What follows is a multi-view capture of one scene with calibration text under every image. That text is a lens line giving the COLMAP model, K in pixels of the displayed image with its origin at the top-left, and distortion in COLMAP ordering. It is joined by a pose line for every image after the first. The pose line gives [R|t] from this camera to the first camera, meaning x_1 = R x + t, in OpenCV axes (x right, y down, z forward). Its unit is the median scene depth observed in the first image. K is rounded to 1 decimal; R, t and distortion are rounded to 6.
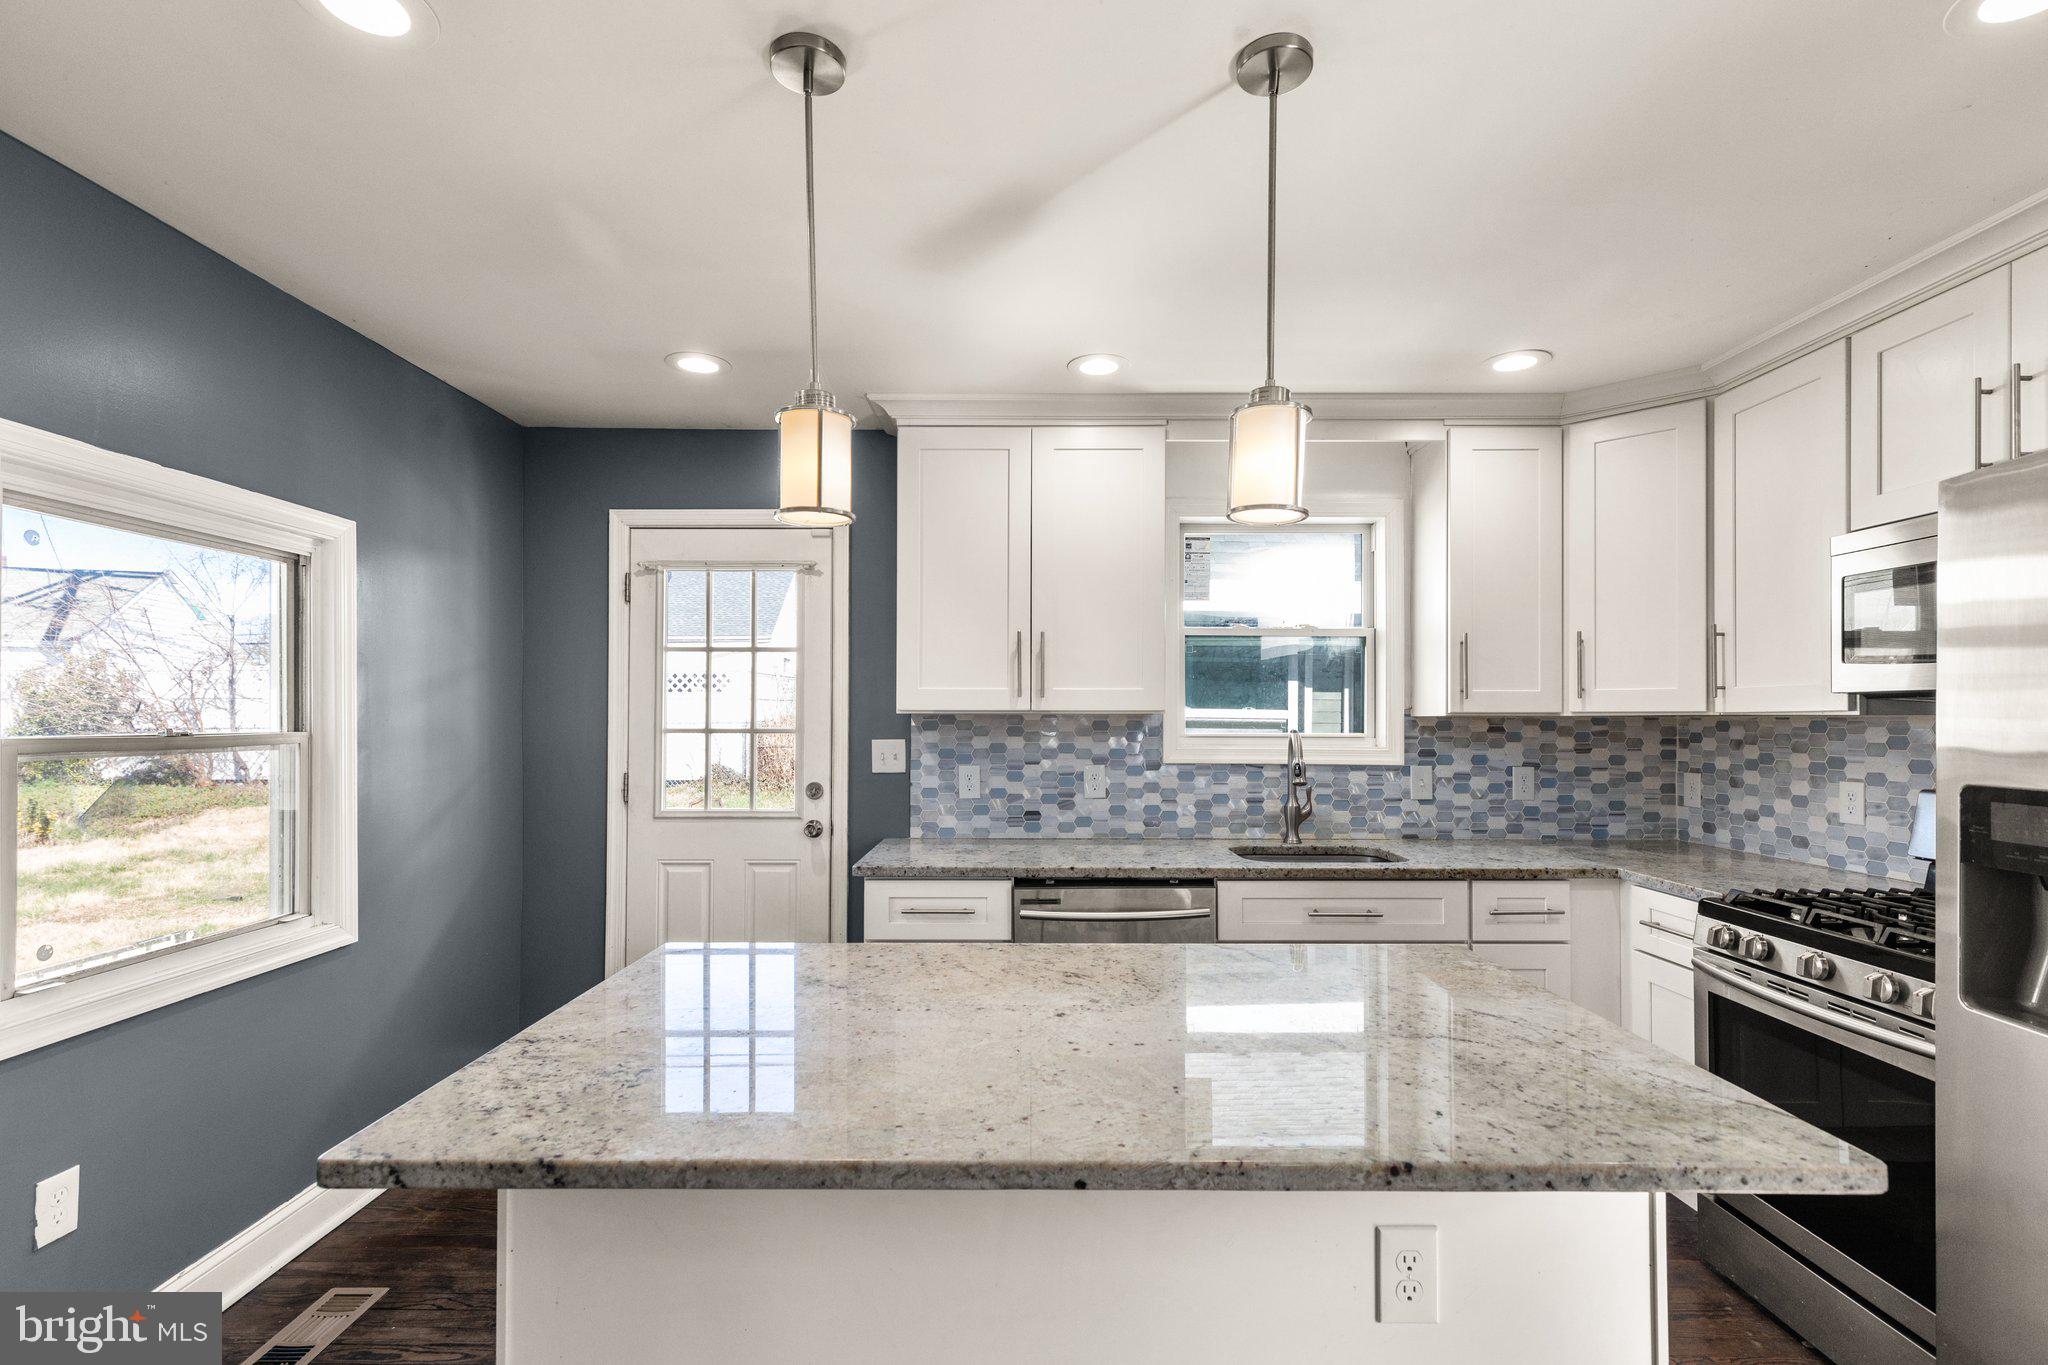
lens RADIAL K [[939.0, 0, 1021.3], [0, 939.0, 718.4], [0, 0, 1]] dist [0.002861, 0.001054]
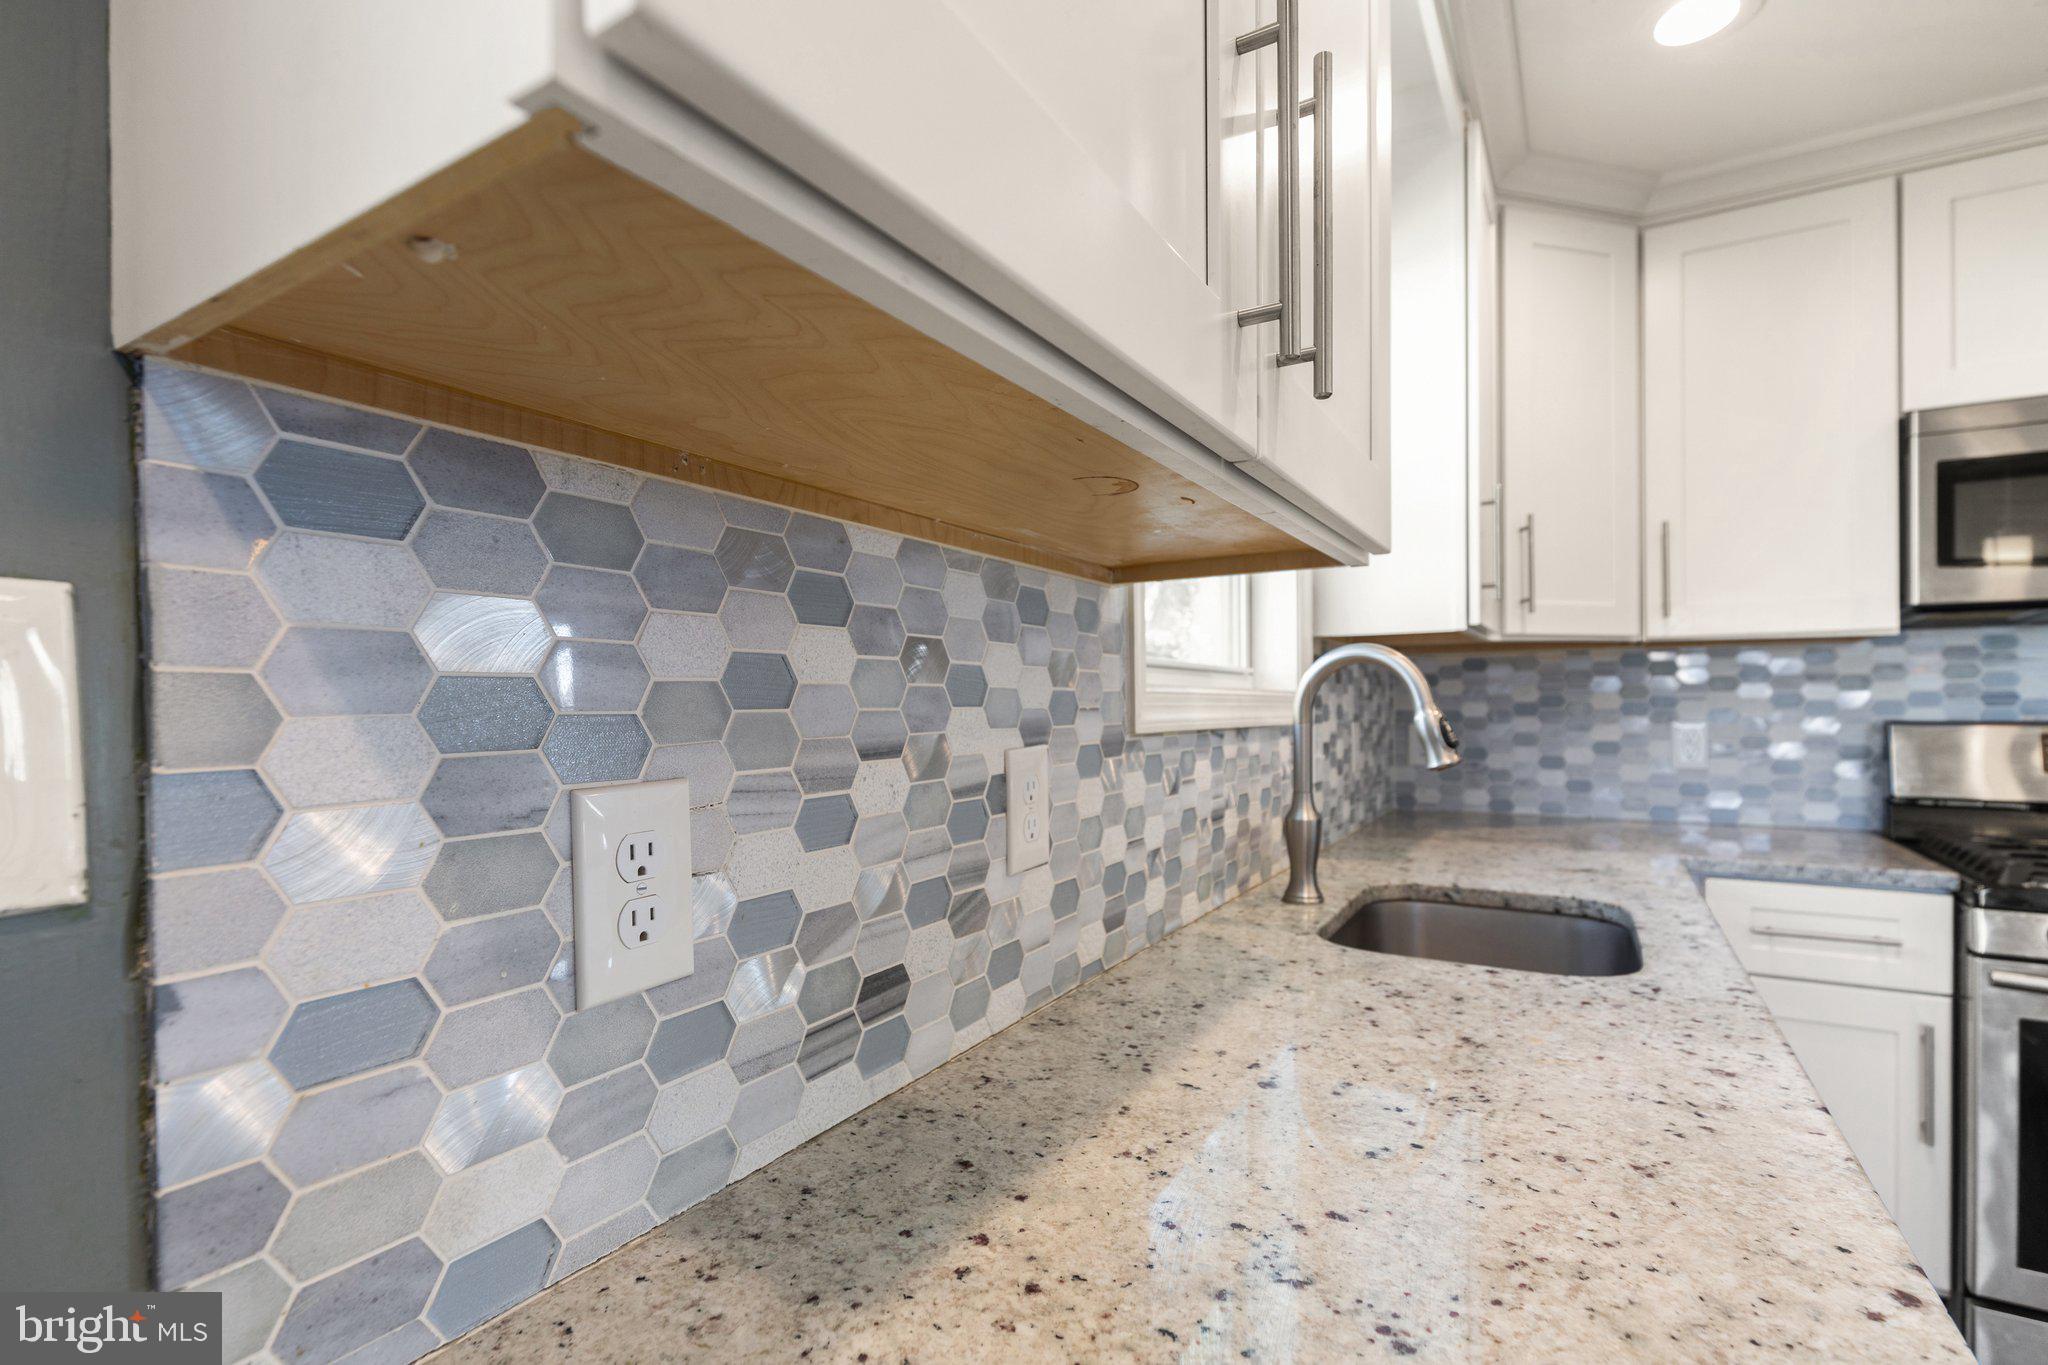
lens RADIAL K [[939.0, 0, 1021.3], [0, 939.0, 718.4], [0, 0, 1]] dist [0.002861, 0.001054]
pose [[0.510129, -0.017827, 0.859913, -0.161754], [0.006437, 0.999836, 0.016909, 0.036724], [-0.860074, -0.003090, 0.510160, 0.875525]]
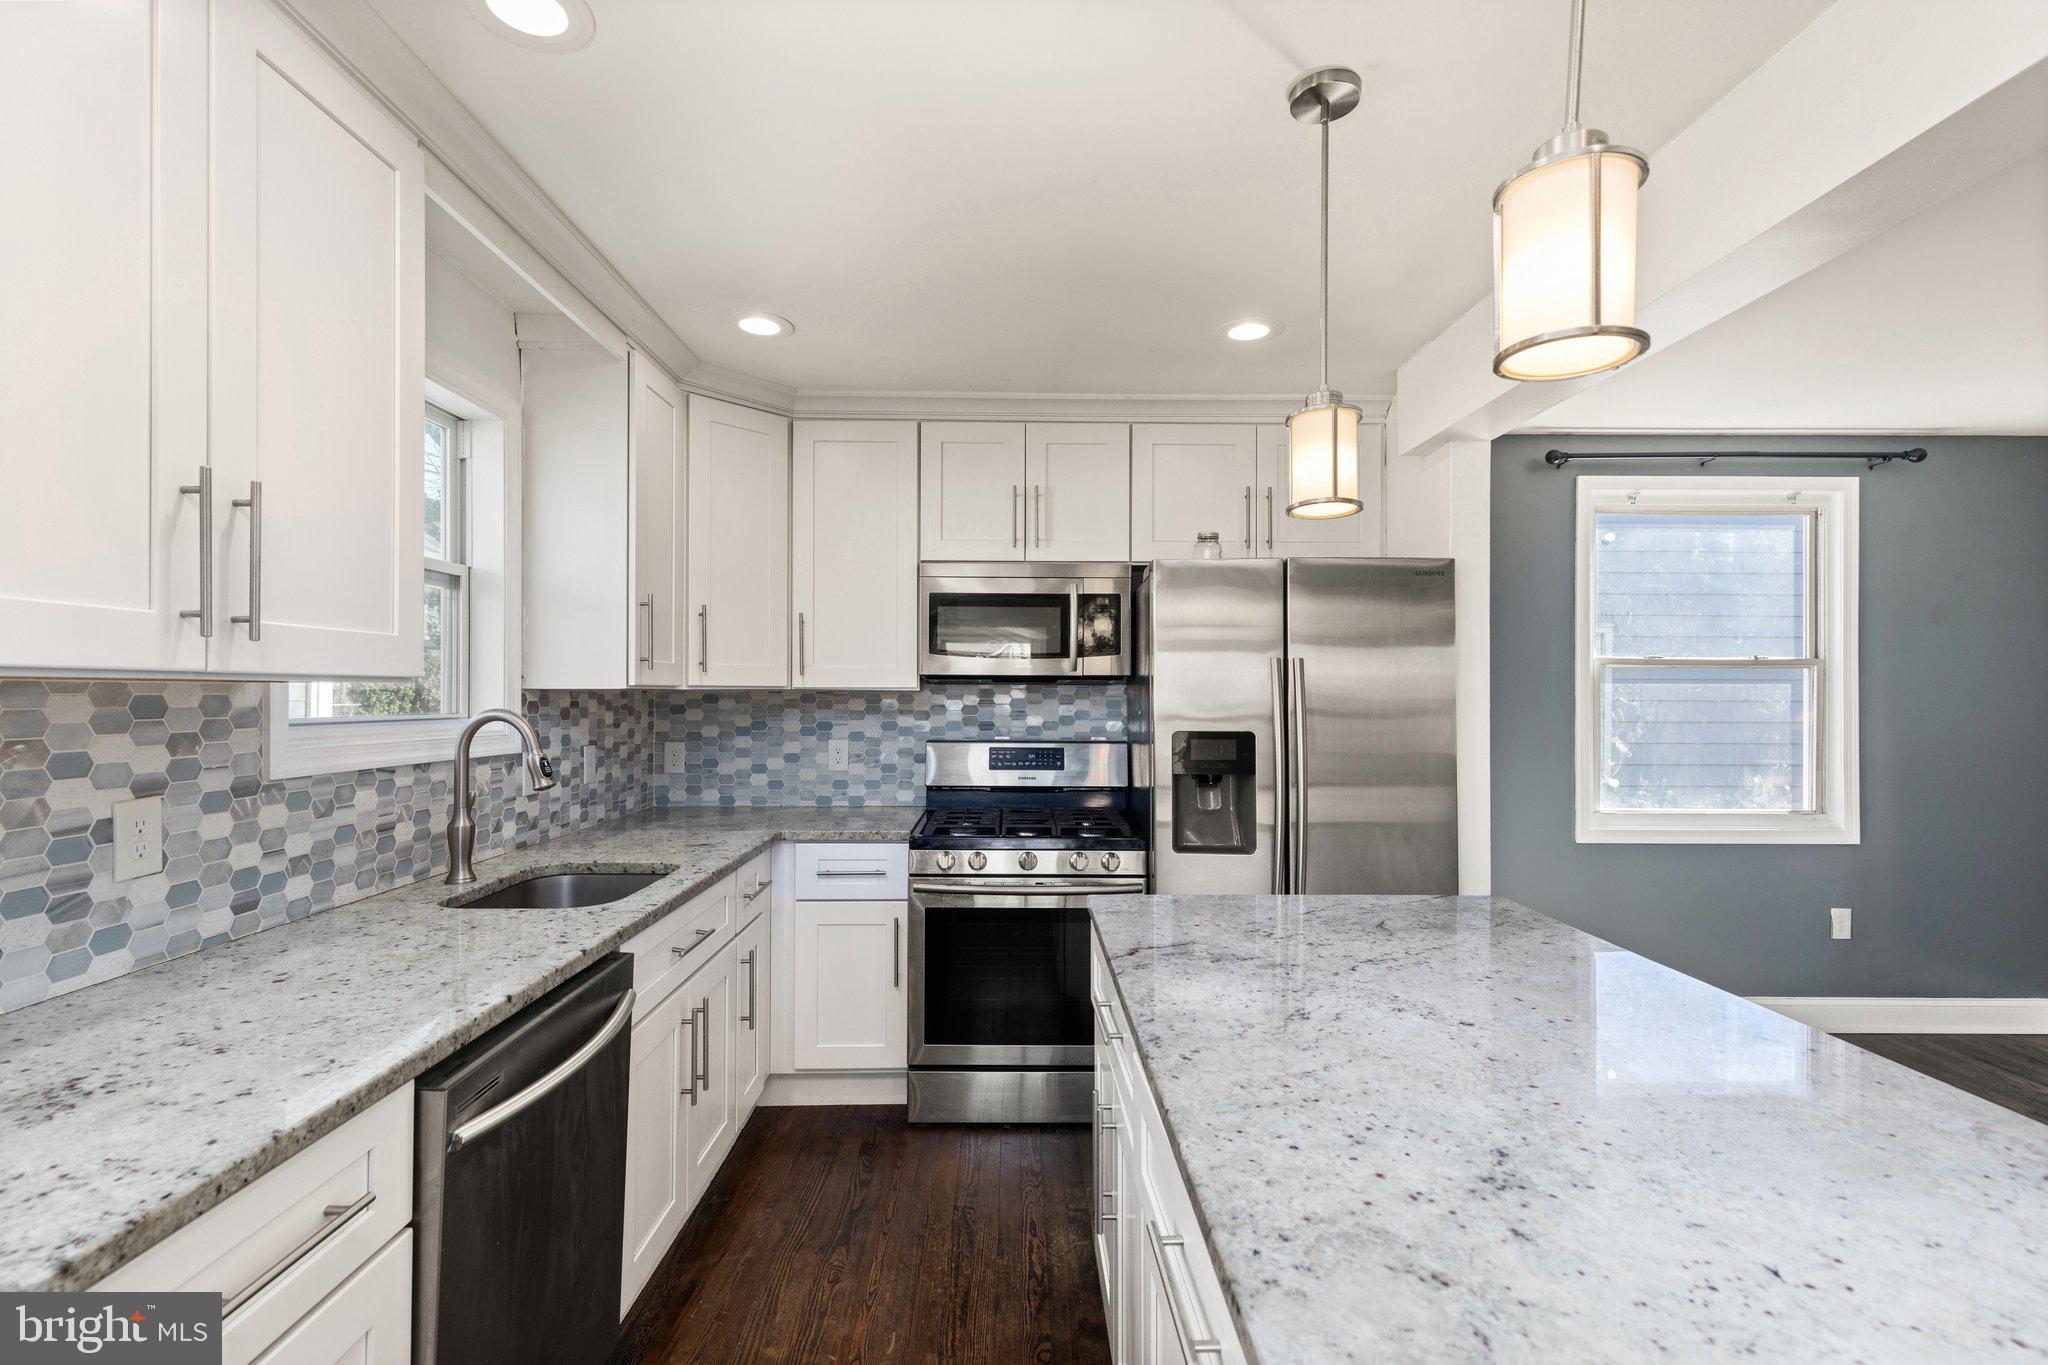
lens RADIAL K [[924.6, 0, 1018.4], [0, 924.6, 699.3], [0, 0, 1]] dist [0.005490, 0.000665]
pose [[-0.016508, -0.008205, 0.999830, -0.359189], [-0.005359, 0.999953, 0.008117, -0.002146], [-0.999849, -0.005224, -0.016551, 0.614300]]
